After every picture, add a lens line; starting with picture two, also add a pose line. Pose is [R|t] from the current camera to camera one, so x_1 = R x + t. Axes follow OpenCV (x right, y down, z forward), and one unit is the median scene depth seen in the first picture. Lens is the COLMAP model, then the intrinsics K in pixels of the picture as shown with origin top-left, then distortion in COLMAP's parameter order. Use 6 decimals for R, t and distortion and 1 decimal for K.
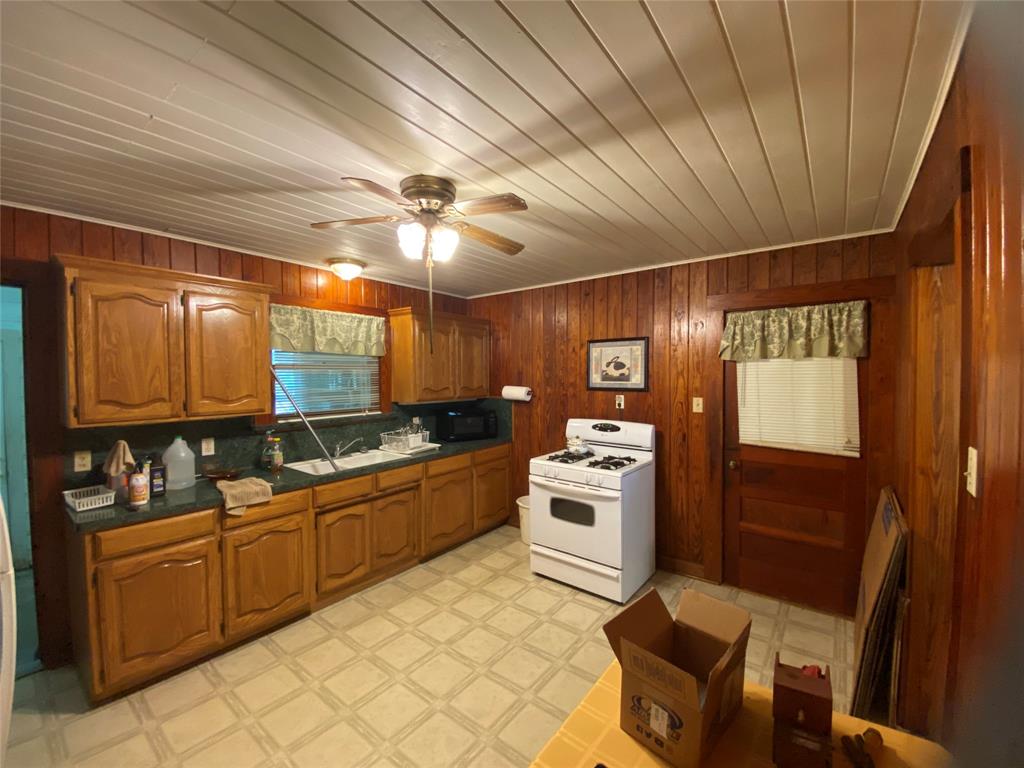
lens RADIAL K [[418.1, 0, 512.0], [0, 418.1, 384.0], [0, 0, 1]] dist [0.032088, -0.026875]
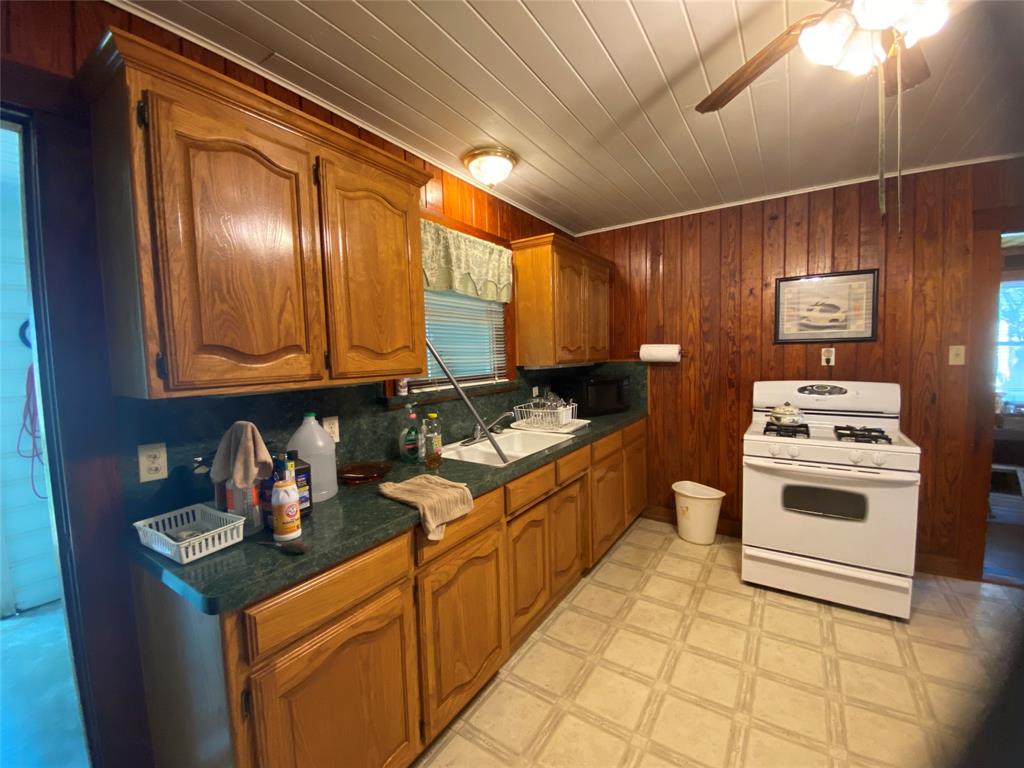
lens RADIAL K [[418.1, 0, 512.0], [0, 418.1, 384.0], [0, 0, 1]] dist [0.032088, -0.026875]
pose [[0.996801, -0.026778, 0.075309, -0.431404], [0.023283, 0.998628, 0.046901, 0.048085], [-0.076461, -0.044998, 0.996057, 0.303579]]
